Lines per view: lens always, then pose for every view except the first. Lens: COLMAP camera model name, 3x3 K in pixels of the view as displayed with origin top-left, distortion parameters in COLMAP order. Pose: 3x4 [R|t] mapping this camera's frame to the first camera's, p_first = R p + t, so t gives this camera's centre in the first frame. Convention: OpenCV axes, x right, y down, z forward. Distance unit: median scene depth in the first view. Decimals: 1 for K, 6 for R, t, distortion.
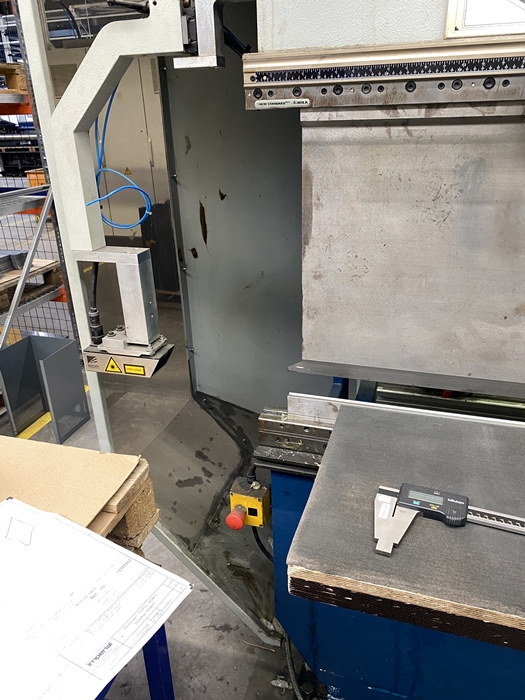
lens RADIAL K [[531.5, 0, 258.7], [0, 531.5, 341.6], [0, 0, 1]] dist [0.037570, -0.047189]
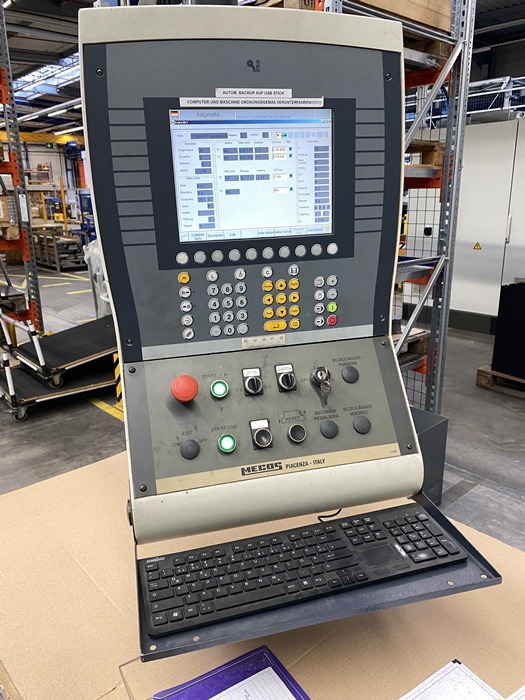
lens RADIAL K [[531.5, 0, 262.5], [0, 531.5, 349.1], [0, 0, 1]] dist [0.037570, -0.047189]
pose [[0.862641, 0.161581, -0.479315, -0.523225], [-0.214035, 0.975193, -0.056462, 0.001889], [0.458301, 0.151296, 0.875825, 0.019658]]
